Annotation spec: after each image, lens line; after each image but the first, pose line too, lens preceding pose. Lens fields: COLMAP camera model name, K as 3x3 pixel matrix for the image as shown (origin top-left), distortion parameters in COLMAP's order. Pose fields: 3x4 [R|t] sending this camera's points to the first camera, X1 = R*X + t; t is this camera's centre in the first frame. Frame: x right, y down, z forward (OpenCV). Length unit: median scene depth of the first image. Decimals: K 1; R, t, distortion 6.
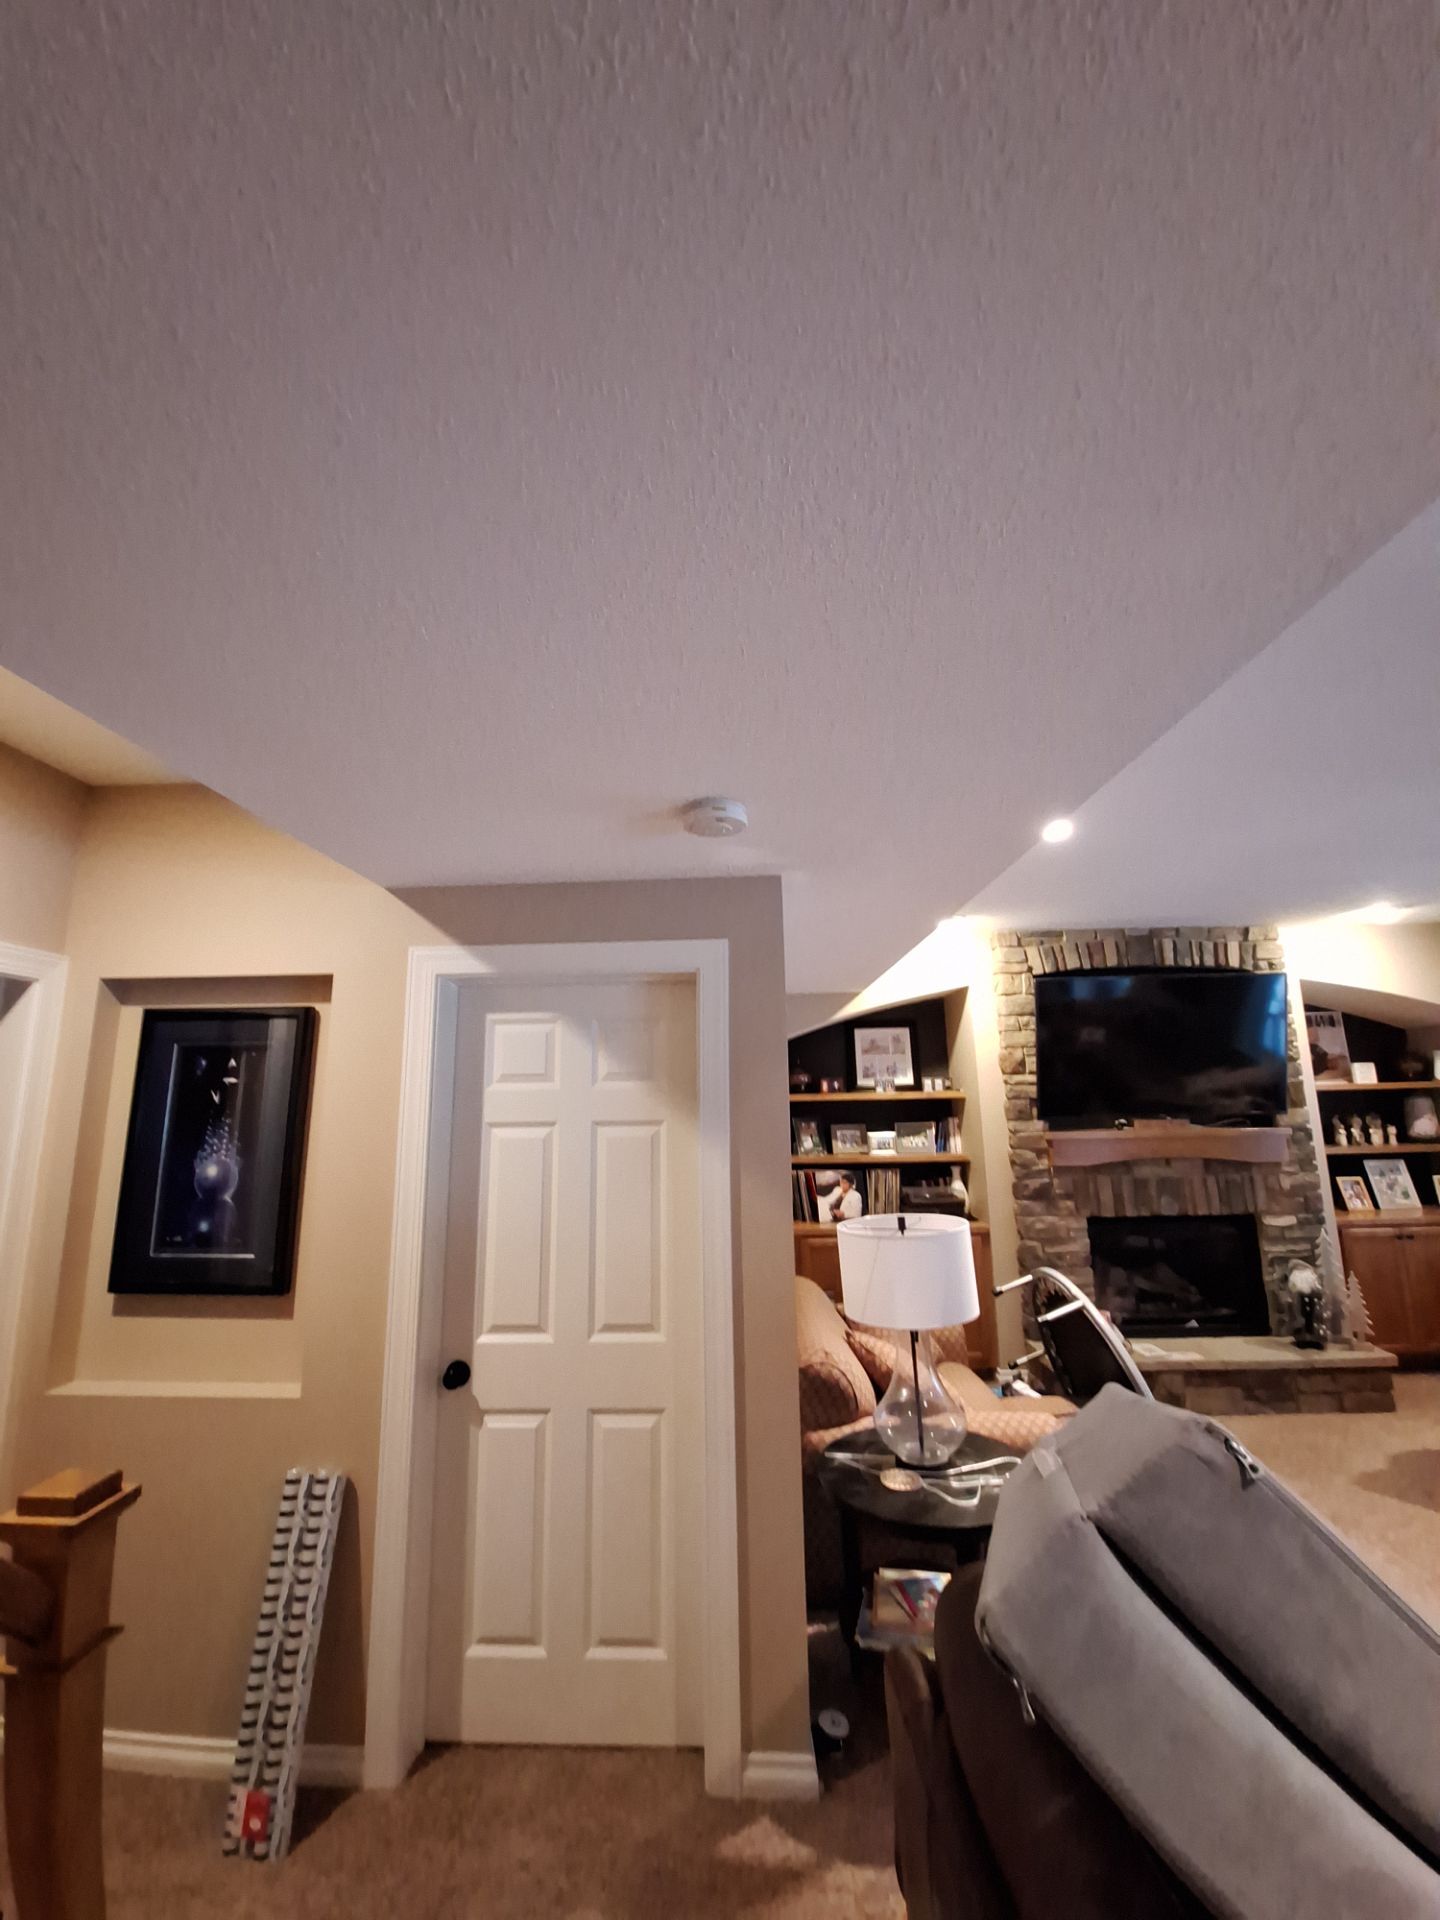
lens RADIAL K [[774.6, 0, 720.0], [0, 774.6, 960.0], [0, 0, 1]] dist [-0.008060, -0.000130]
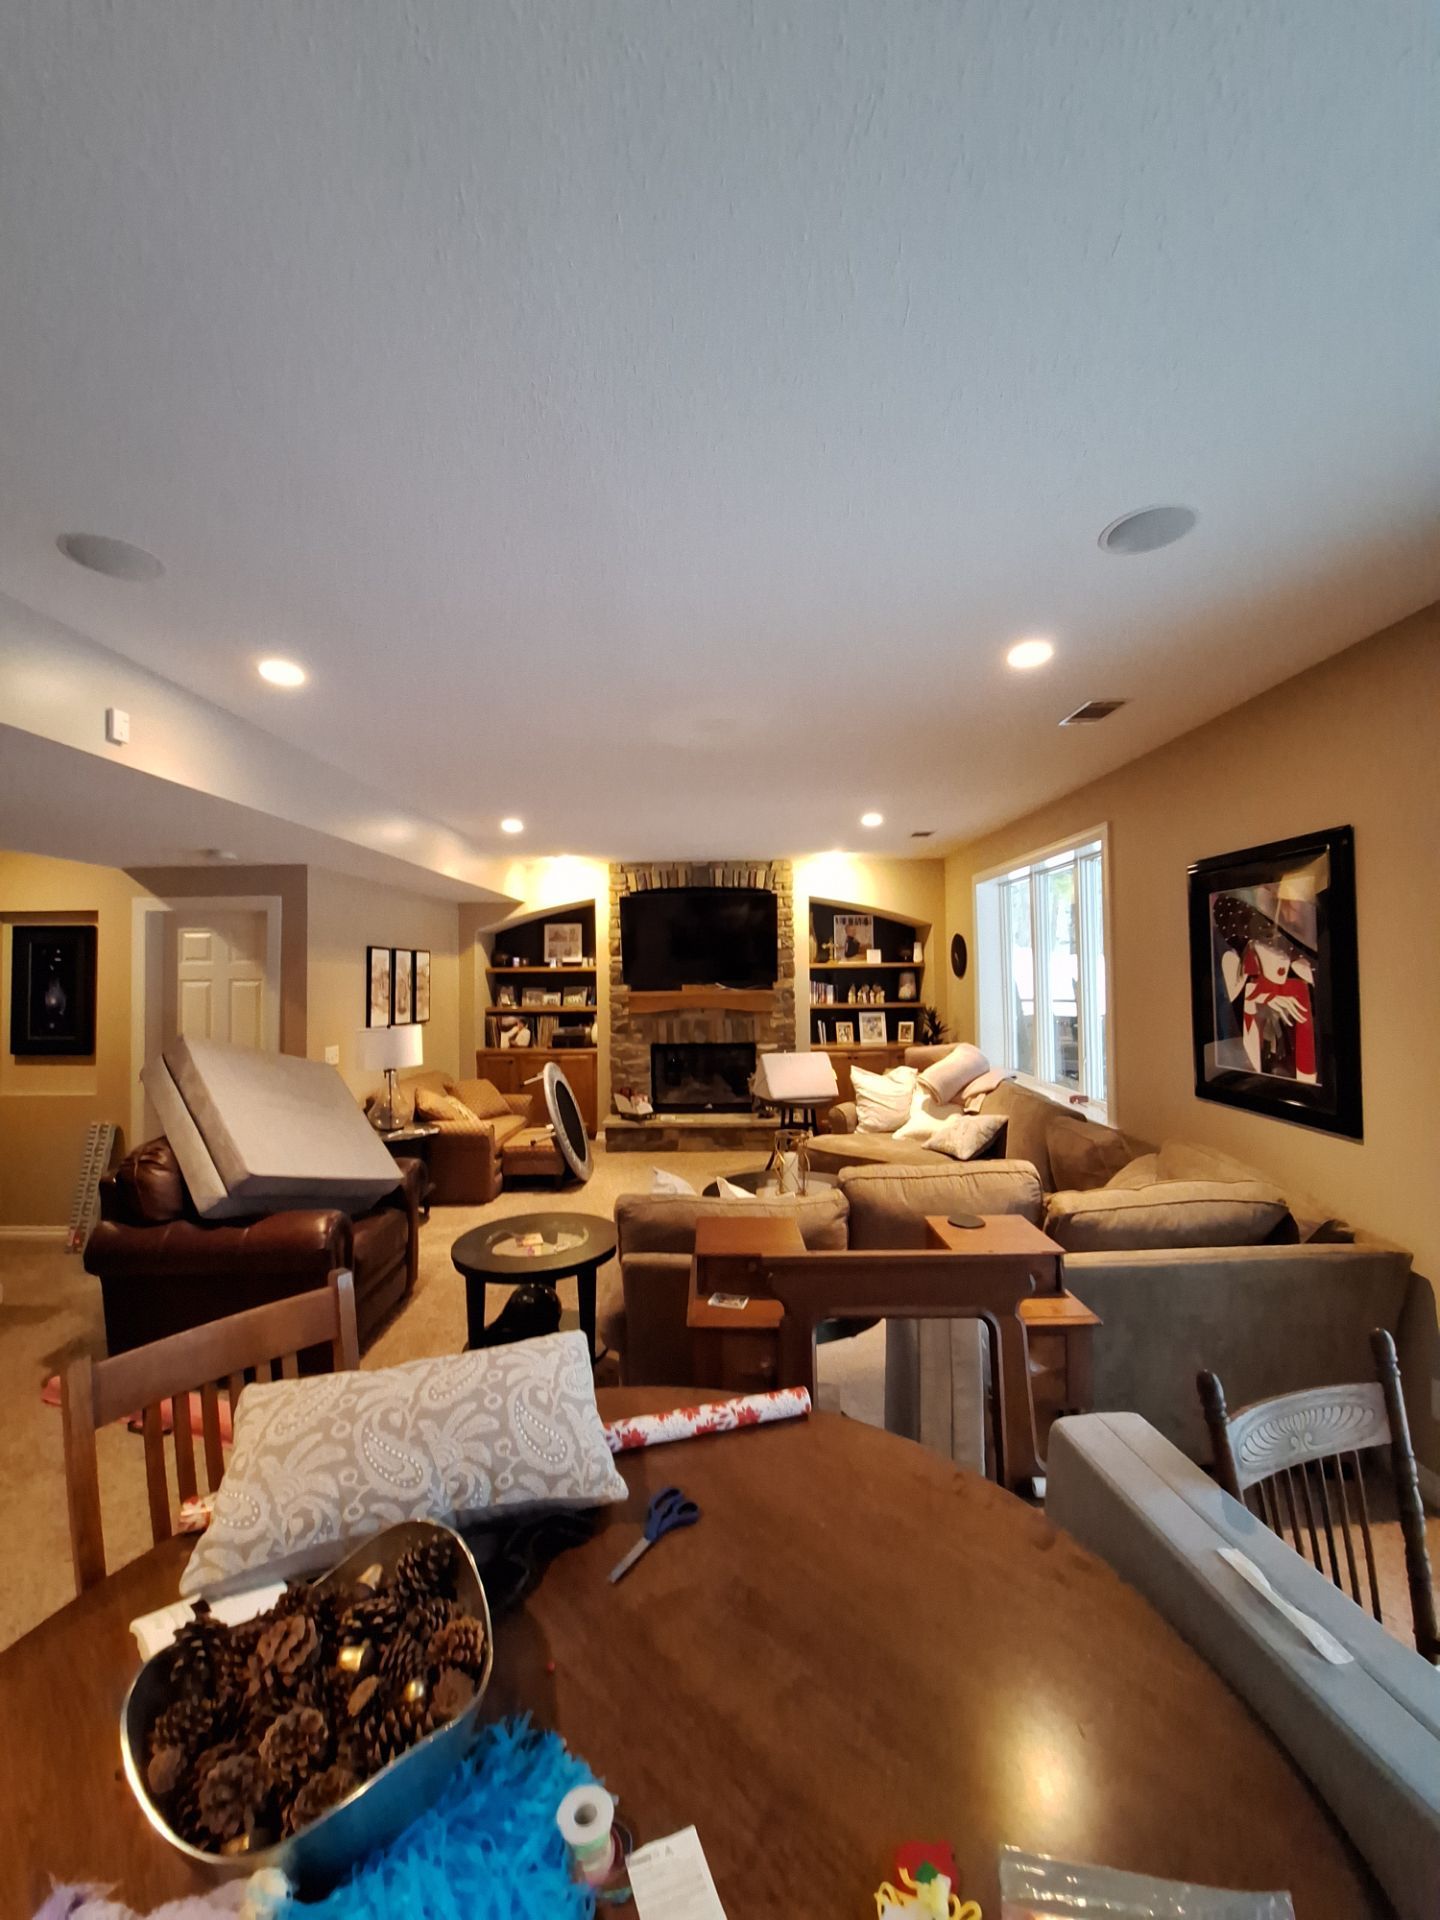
lens RADIAL K [[774.6, 0, 720.0], [0, 774.6, 960.0], [0, 0, 1]] dist [-0.008060, -0.000130]
pose [[0.999893, 0.006129, 0.013308, 0.588812], [-0.008192, 0.986930, 0.160939, -0.100665], [-0.012147, -0.161031, 0.986875, -0.565335]]
